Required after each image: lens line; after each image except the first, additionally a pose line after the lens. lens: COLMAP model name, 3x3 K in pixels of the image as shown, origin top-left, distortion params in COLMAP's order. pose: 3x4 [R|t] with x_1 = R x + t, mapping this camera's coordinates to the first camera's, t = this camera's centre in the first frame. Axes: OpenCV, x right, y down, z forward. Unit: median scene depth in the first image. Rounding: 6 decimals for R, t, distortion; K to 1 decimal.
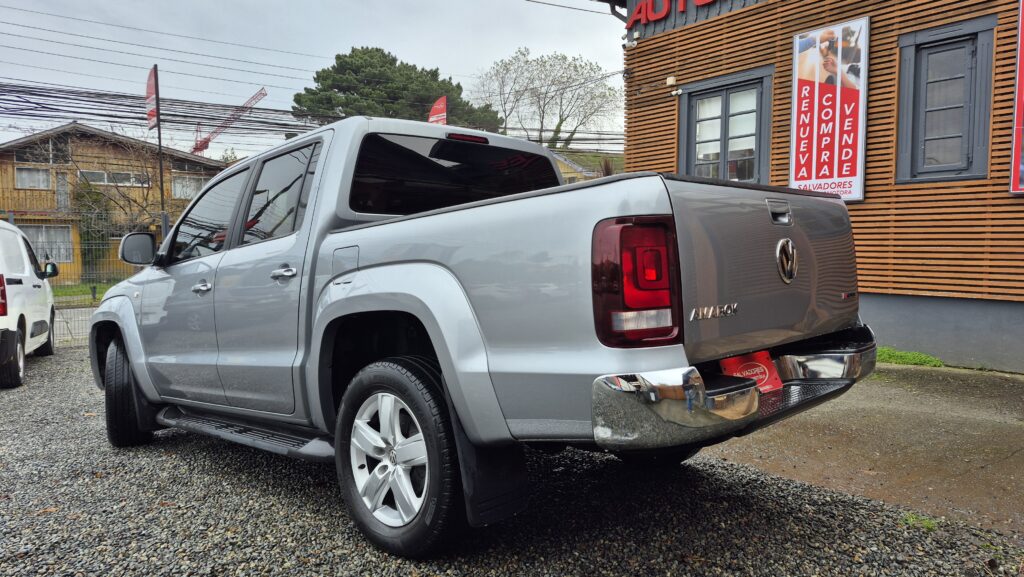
lens RADIAL K [[719.0, 0, 503.2], [0, 719.0, 286.5], [0, 0, 1]] dist [0.051317, -0.052162]
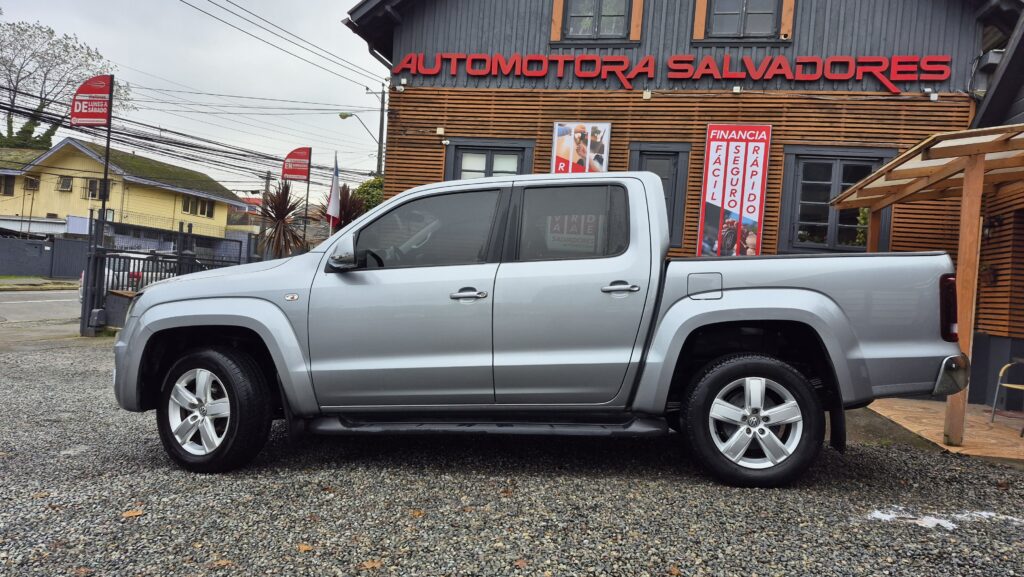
lens RADIAL K [[719.0, 0, 518.0], [0, 719.0, 296.3], [0, 0, 1]] dist [0.051317, -0.052162]
pose [[0.759084, 0.054386, 0.648717, -0.473102], [-0.039282, 0.998515, -0.037746, 0.018434], [-0.649806, 0.003169, 0.760093, 0.060235]]
